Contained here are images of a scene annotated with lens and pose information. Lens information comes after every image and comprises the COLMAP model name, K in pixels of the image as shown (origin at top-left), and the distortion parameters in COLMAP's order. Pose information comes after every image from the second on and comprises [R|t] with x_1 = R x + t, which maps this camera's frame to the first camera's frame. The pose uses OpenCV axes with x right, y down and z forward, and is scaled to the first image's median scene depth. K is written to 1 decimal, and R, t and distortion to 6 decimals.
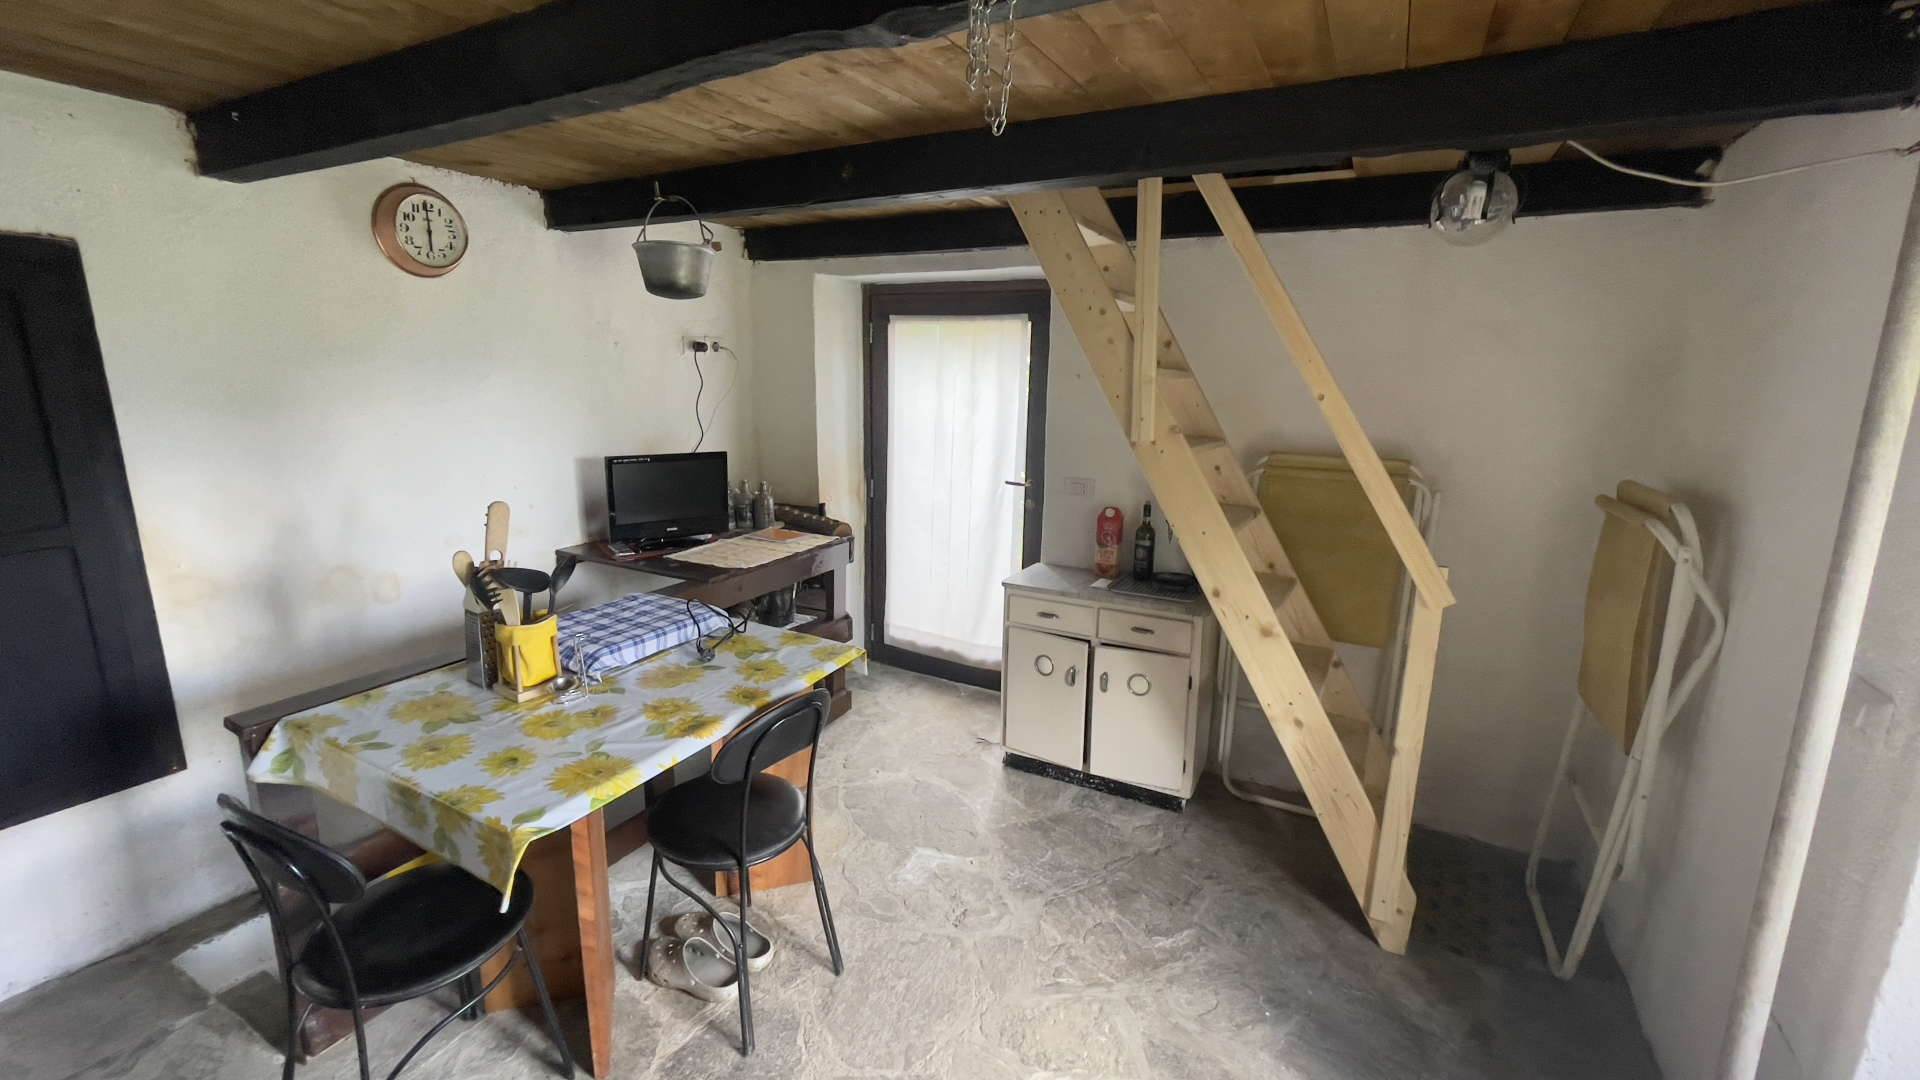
lens RADIAL K [[810.8, 0, 973.7], [0, 810.8, 526.7], [0, 0, 1]] dist [-0.005353, -0.000222]
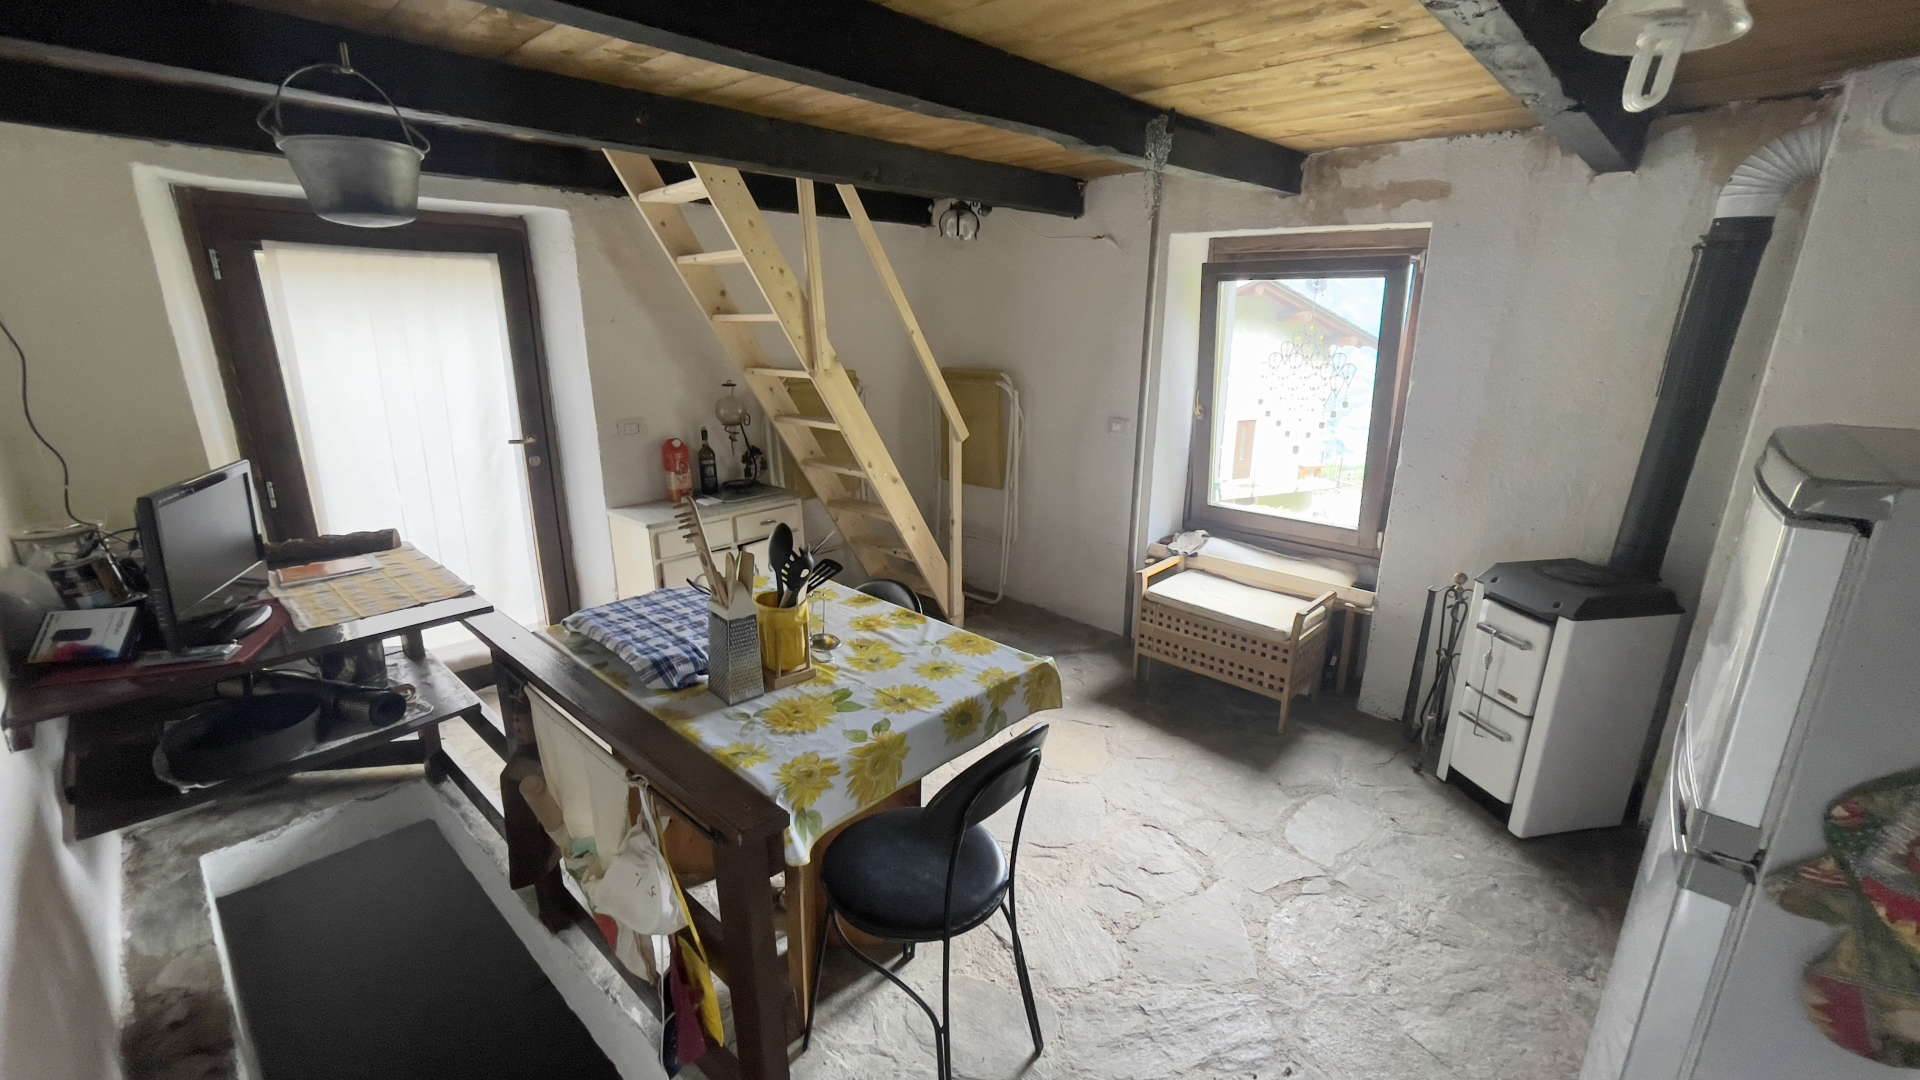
lens RADIAL K [[779.0, 0, 963.2], [0, 779.0, 537.7], [0, 0, 1]] dist [-0.013449, 0.005653]
pose [[0.274013, -0.281777, 0.919521, -1.254737], [0.183606, 0.953857, 0.237585, -0.126022], [-0.944037, 0.103728, 0.313106, 0.487300]]
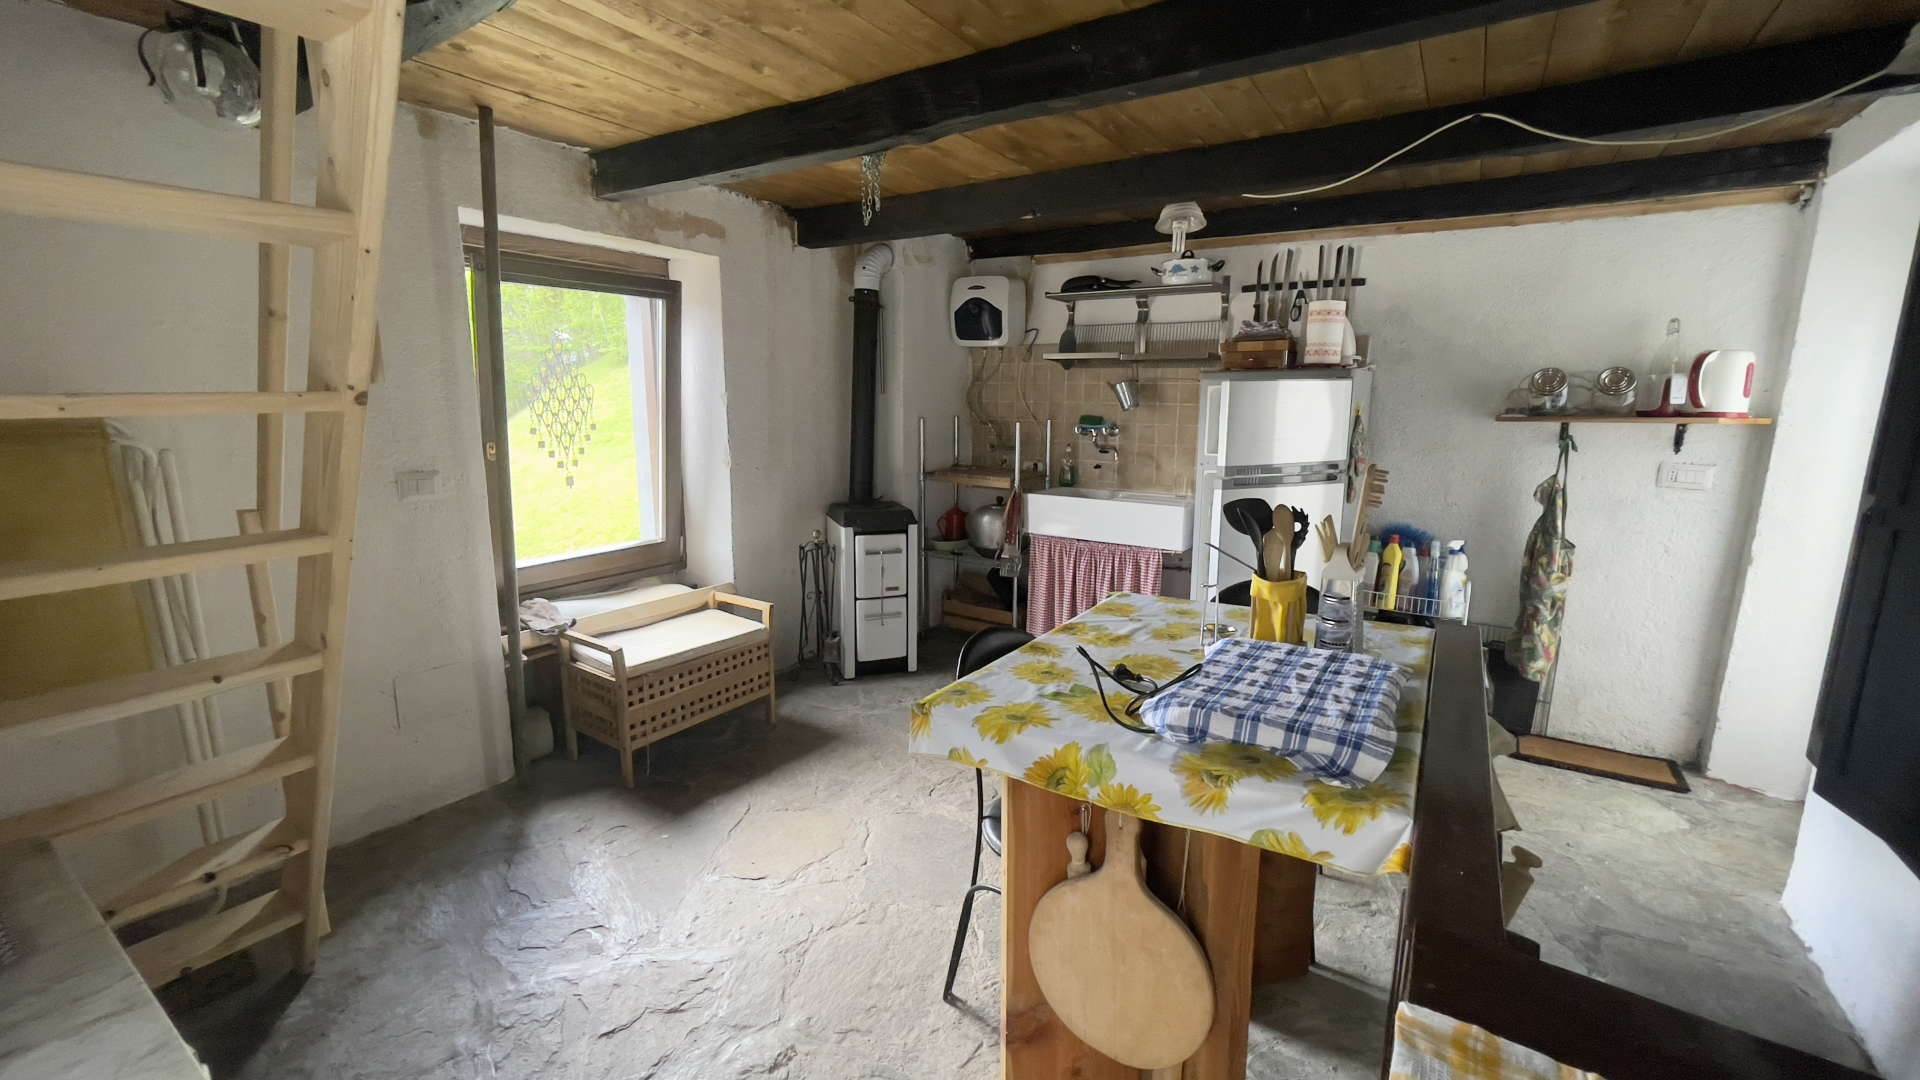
lens RADIAL K [[779.0, 0, 947.5], [0, 779.0, 540.7], [0, 0, 1]] dist [-0.013449, 0.005653]
pose [[-0.992709, -0.046222, 0.111325, -0.264079], [-0.001411, 0.927949, 0.372704, -0.240372], [-0.120531, 0.369830, -0.921248, 1.773843]]
